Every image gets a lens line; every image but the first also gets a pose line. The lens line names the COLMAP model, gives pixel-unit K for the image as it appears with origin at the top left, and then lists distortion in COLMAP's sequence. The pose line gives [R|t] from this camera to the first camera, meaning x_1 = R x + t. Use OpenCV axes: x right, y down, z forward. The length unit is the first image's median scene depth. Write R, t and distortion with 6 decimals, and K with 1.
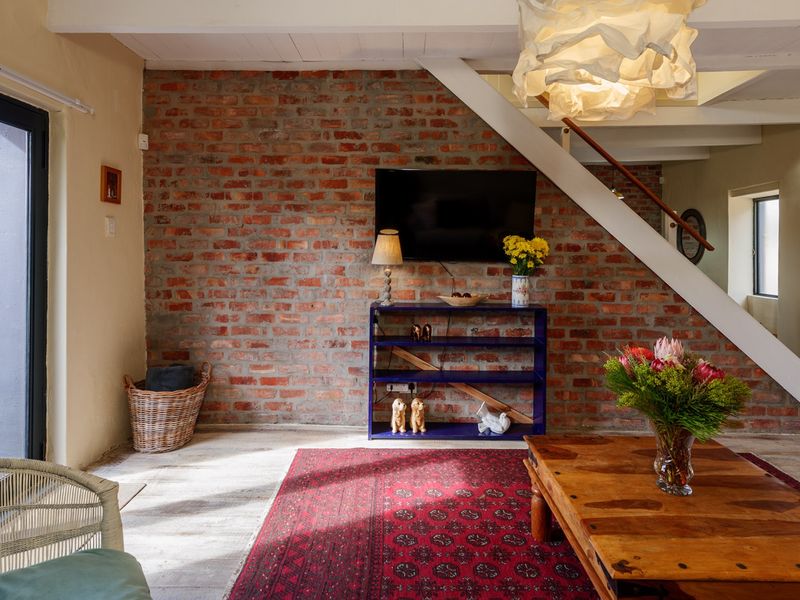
lens RADIAL K [[442.3, 0, 403.3], [0, 442.3, 246.5], [0, 0, 1]] dist [0.003439, -0.001582]
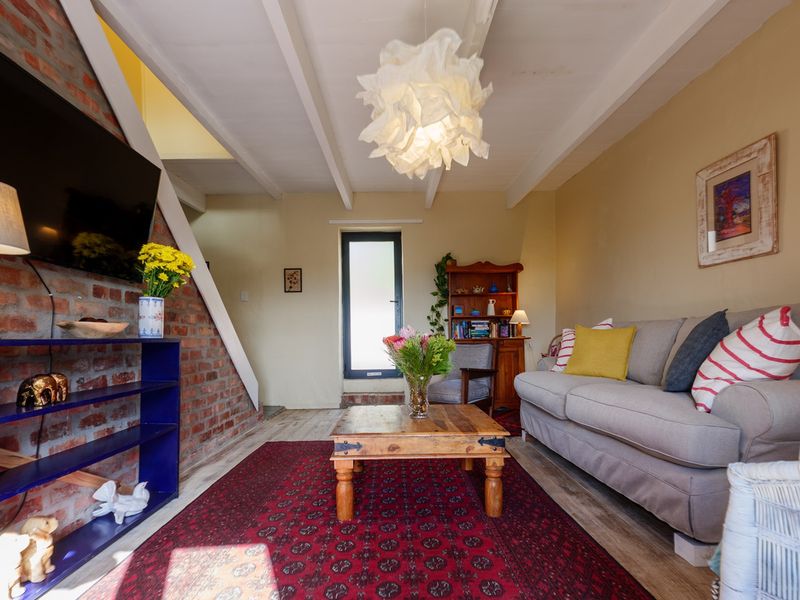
lens RADIAL K [[424.1, 0, 399.1], [0, 424.1, 339.2], [0, 0, 1]] dist [0.015542, 0.000051]
pose [[-0.022818, -0.011845, 0.999669, -0.460977], [0.003866, 0.999921, 0.011937, 0.122820], [-0.999732, 0.004137, -0.022770, 0.553732]]
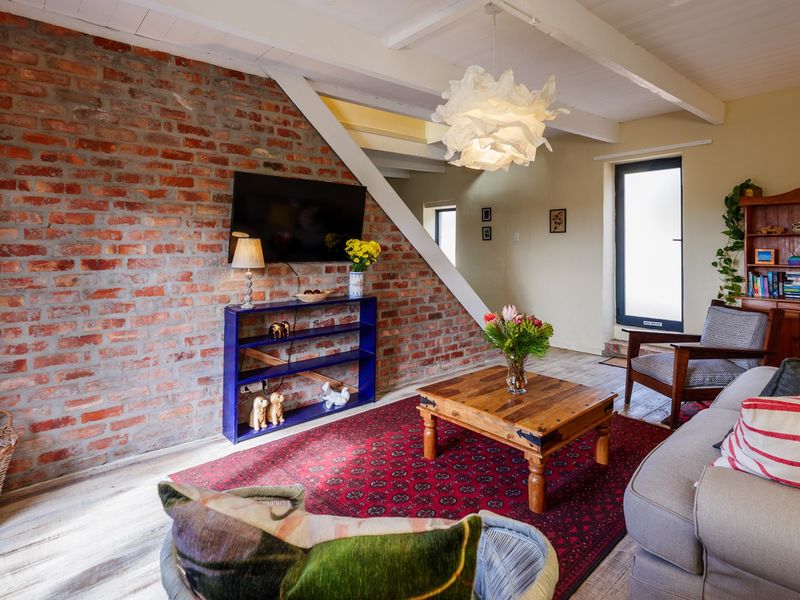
lens RADIAL K [[442.3, 0, 403.3], [0, 442.3, 246.5], [0, 0, 1]] dist [0.003439, -0.001582]
pose [[0.744903, -0.012592, 0.667054, -0.422838], [-0.000685, 0.999807, 0.019639, -0.026393], [-0.667172, -0.015086, 0.744751, 0.010303]]
